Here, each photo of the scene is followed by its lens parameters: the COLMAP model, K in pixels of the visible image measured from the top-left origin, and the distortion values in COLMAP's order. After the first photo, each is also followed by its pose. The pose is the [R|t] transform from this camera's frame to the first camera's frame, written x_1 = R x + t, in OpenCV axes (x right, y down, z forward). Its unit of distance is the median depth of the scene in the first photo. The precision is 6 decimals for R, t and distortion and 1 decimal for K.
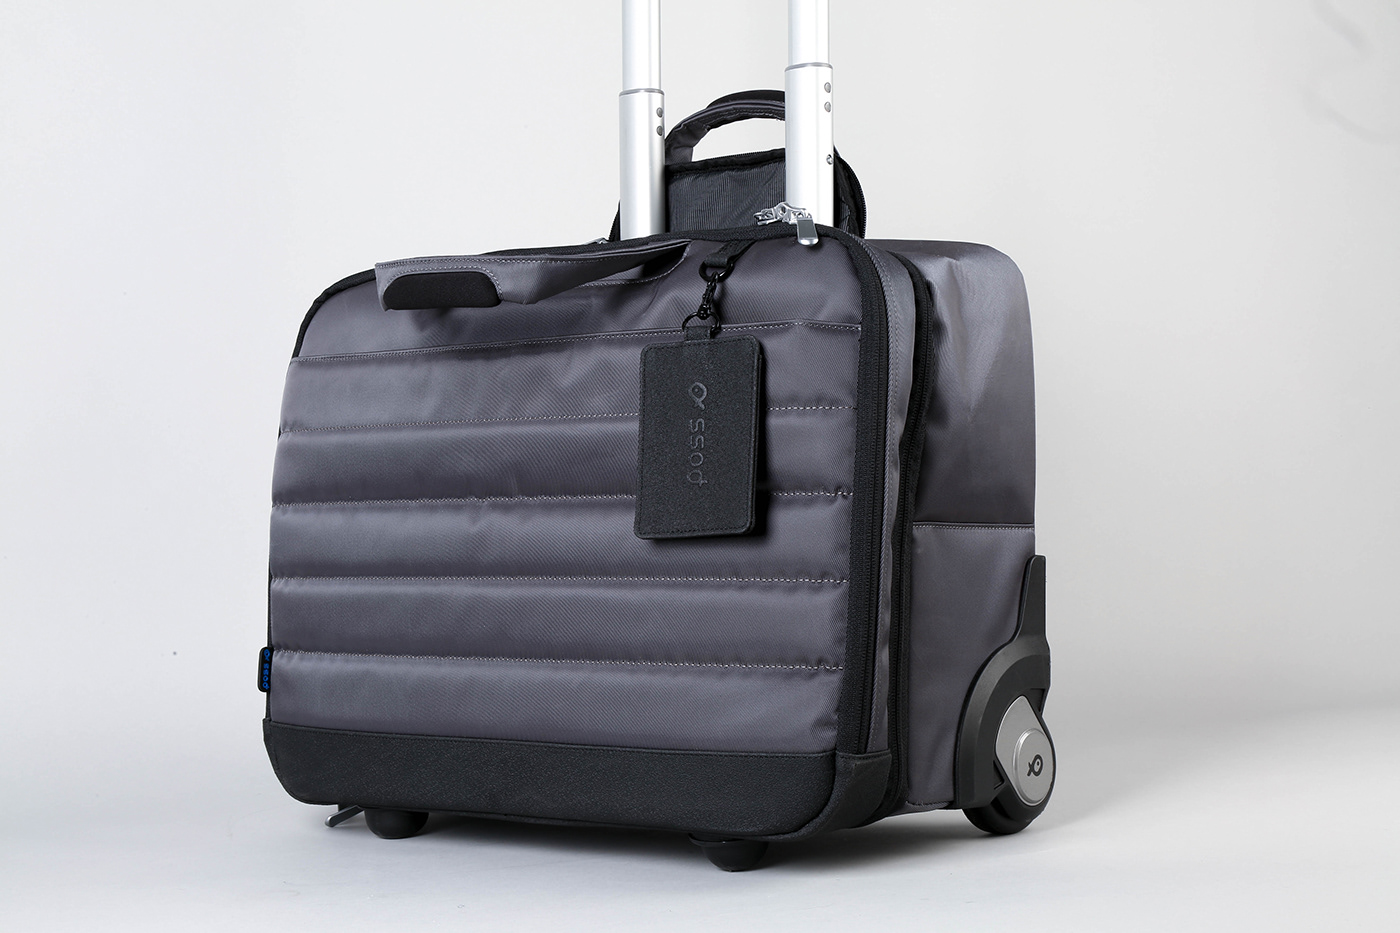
lens RADIAL K [[2495.9, 0, 700.0], [0, 2495.9, 466.5], [0, 0, 1]] dist [0.278484, 0.048589]
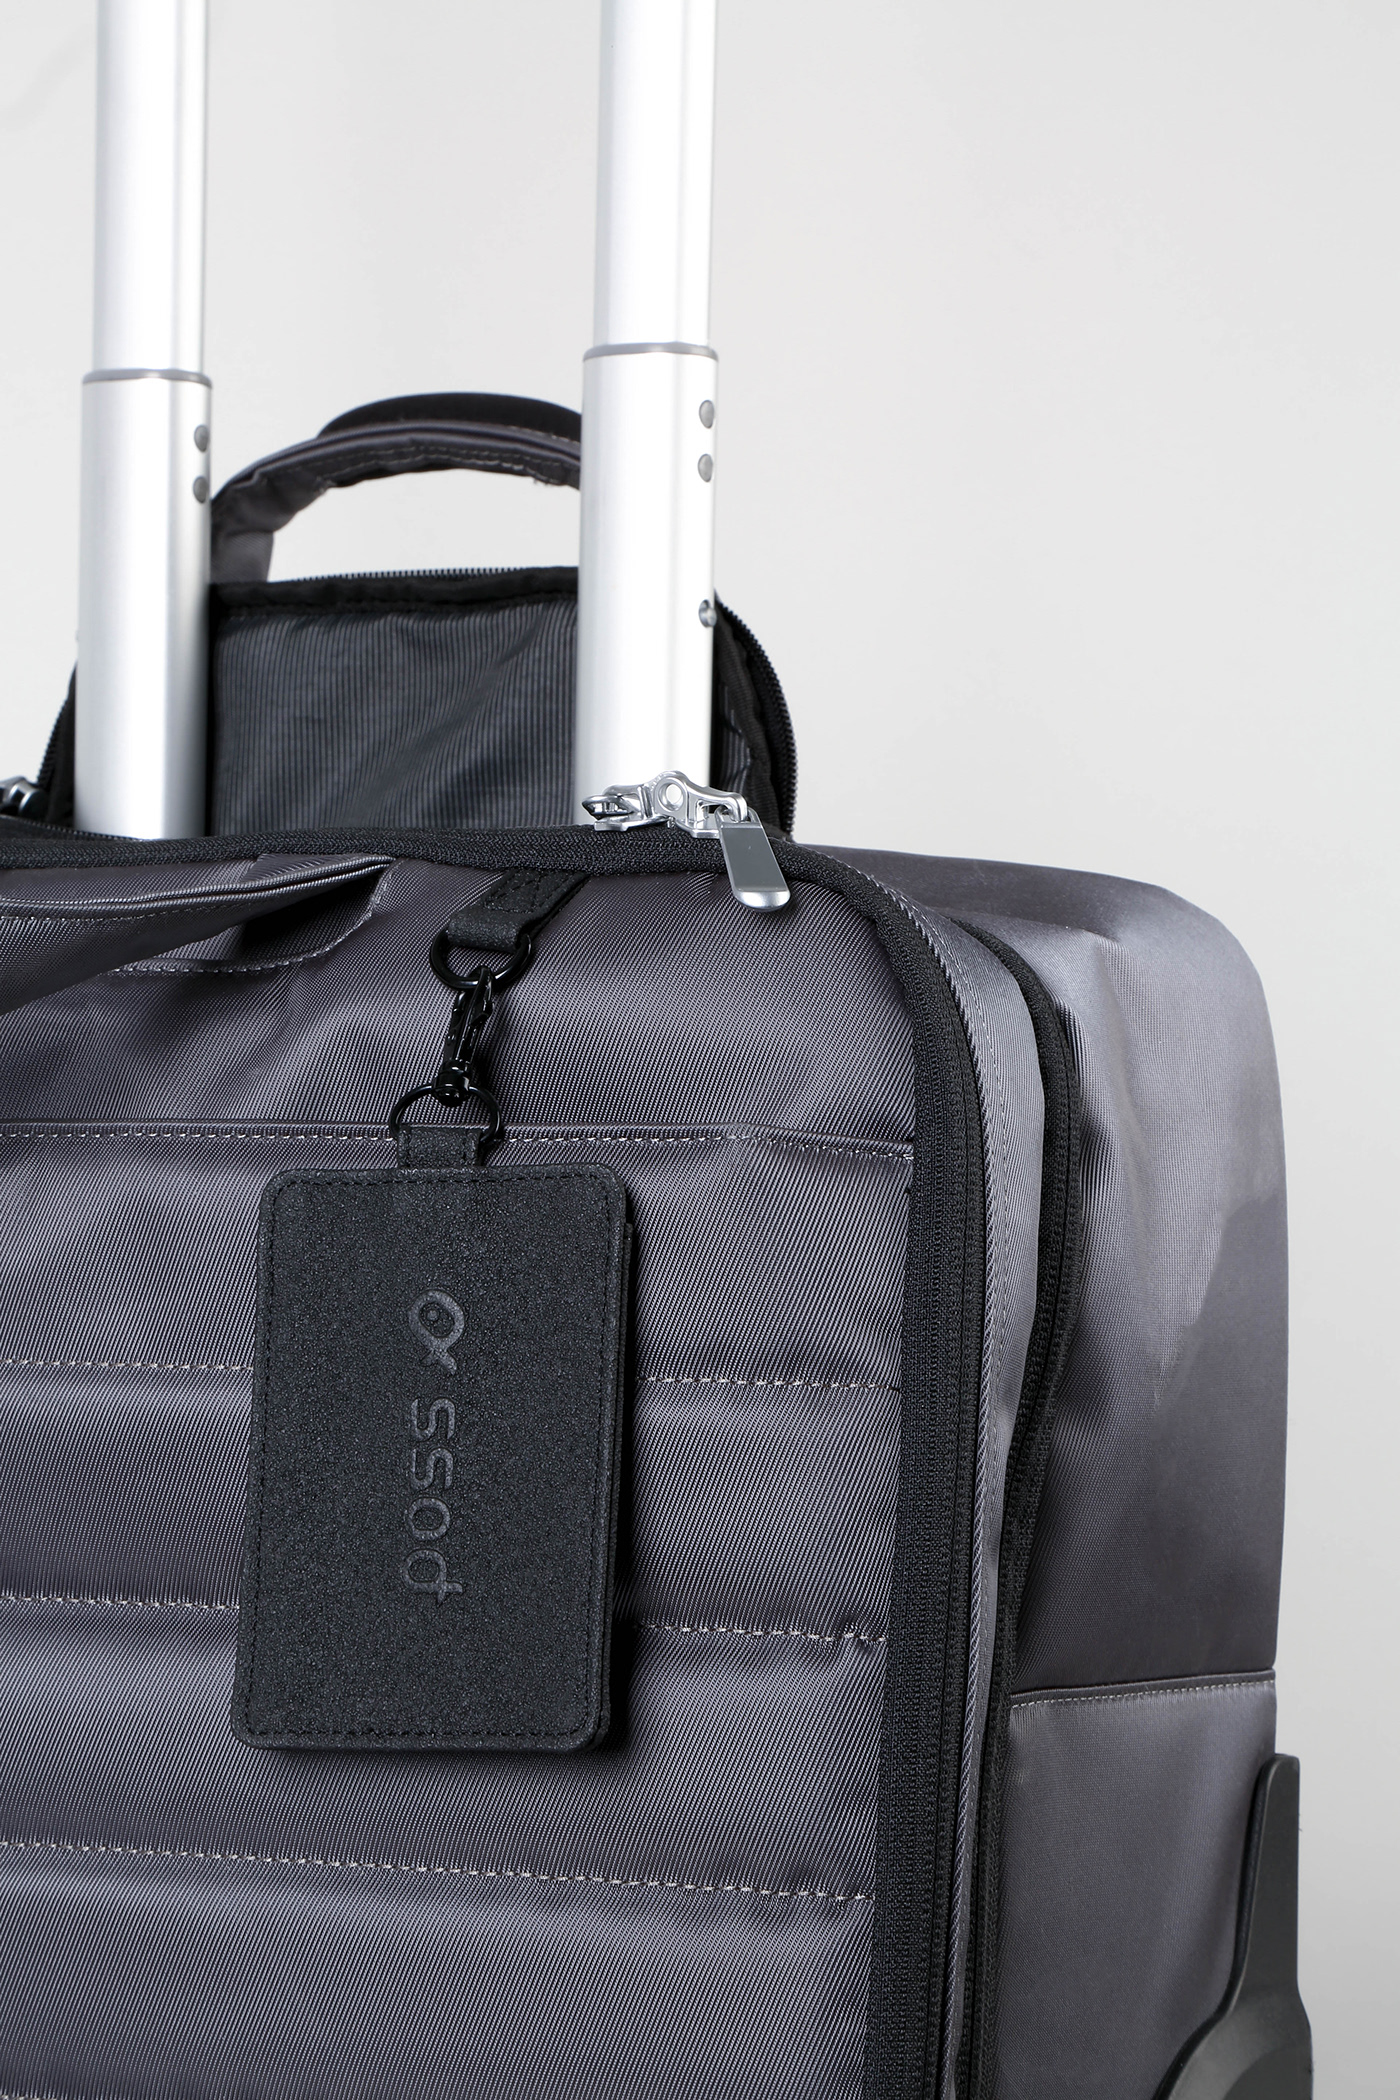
lens RADIAL K [[5819.4, 0, 700.0], [0, 5819.4, 1050.0], [0, 0, 1]] dist [0.492820, 0.902542]
pose [[0.984842, 0.035170, 0.169853, -0.100855], [-0.035403, 0.999372, -0.001660, -0.065548], [-0.169804, -0.004379, 0.985468, 0.194588]]
